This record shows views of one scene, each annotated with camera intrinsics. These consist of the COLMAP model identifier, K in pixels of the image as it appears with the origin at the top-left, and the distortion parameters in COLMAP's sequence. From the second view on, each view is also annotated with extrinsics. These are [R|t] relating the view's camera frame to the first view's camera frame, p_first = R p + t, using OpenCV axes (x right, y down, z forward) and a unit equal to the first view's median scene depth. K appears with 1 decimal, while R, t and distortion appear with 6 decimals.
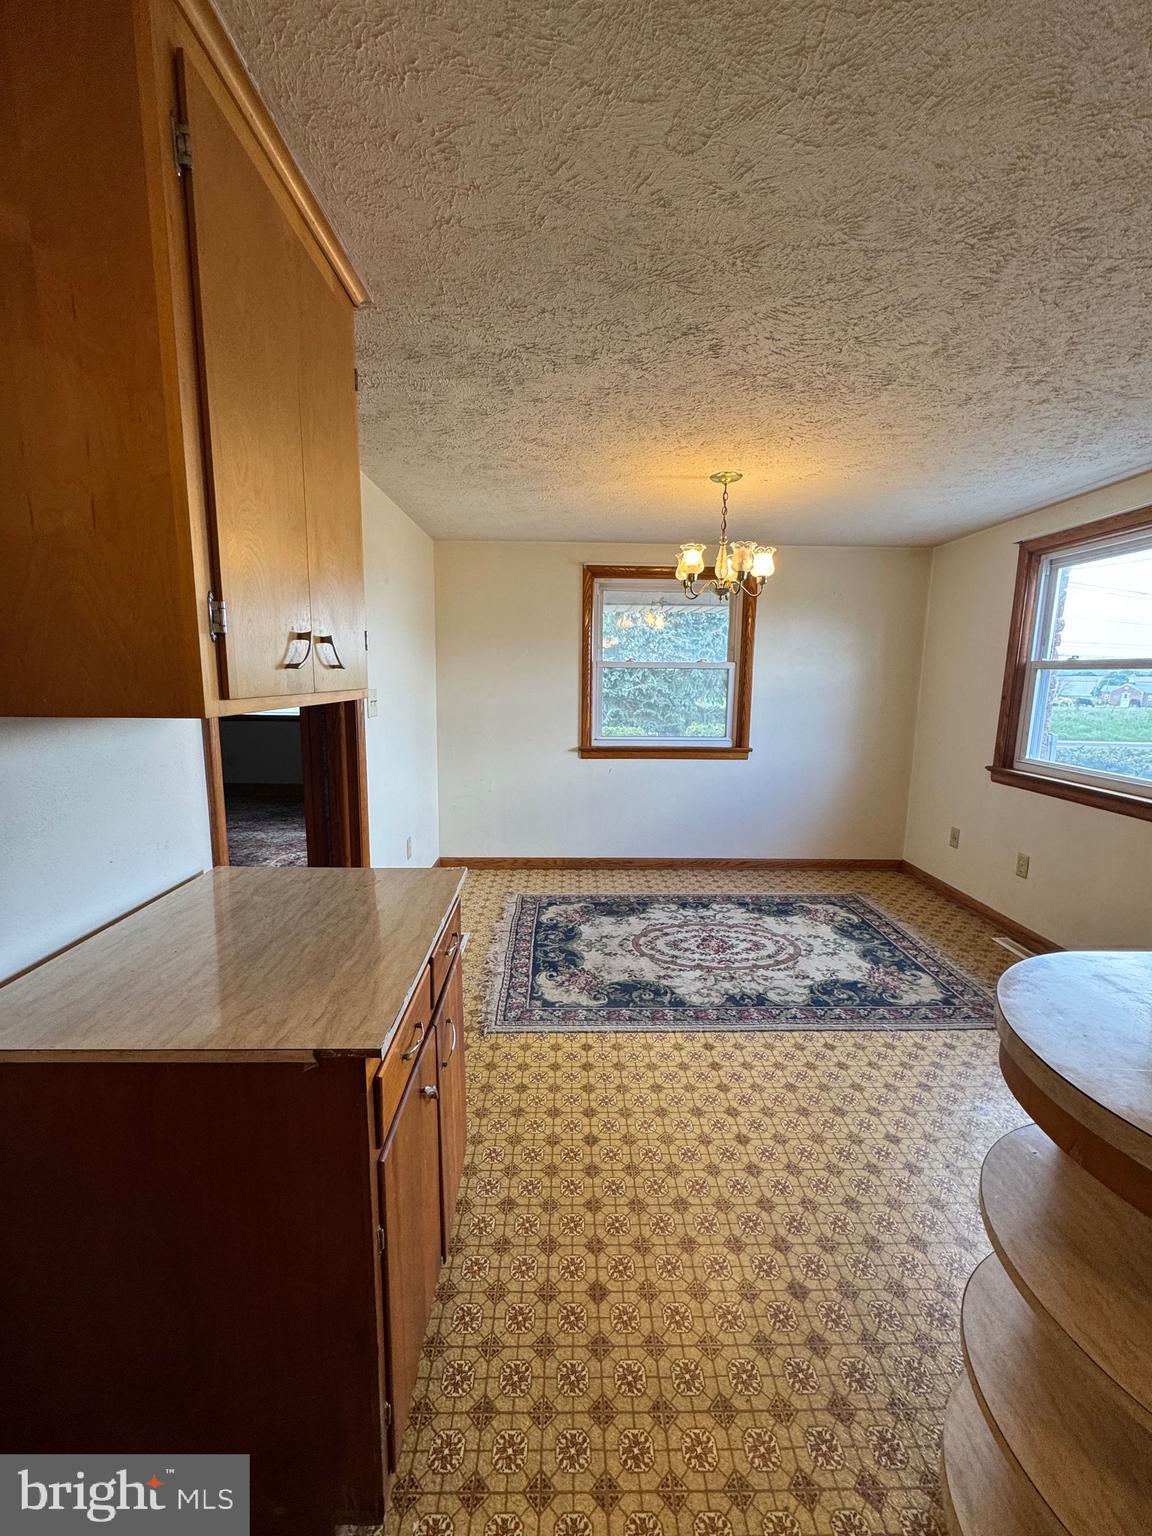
lens RADIAL K [[610.5, 0, 580.2], [0, 610.5, 772.2], [0, 0, 1]] dist [-0.002415, 0.000306]
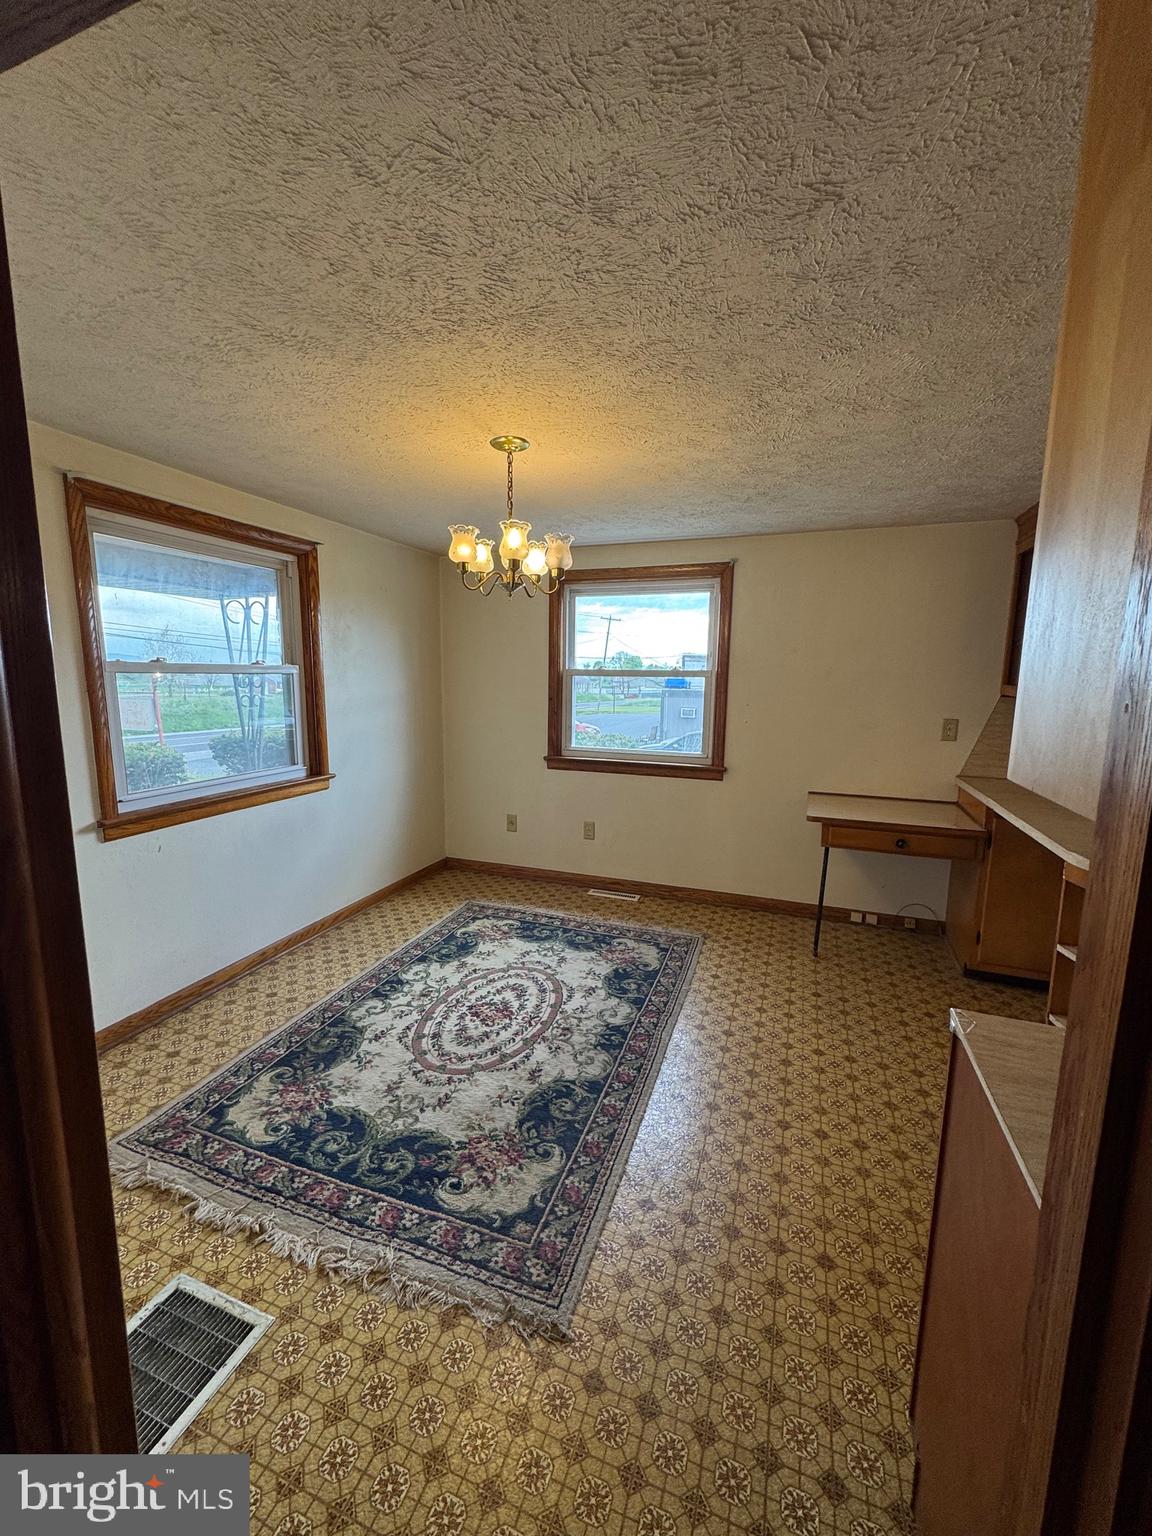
lens RADIAL K [[610.5, 0, 576.3], [0, 610.5, 769.8], [0, 0, 1]] dist [-0.002415, 0.000306]
pose [[0.361719, -0.148468, 0.920389, -0.442192], [0.141063, 0.984588, 0.103385, -0.108058], [-0.921553, 0.092437, 0.377088, 0.542663]]
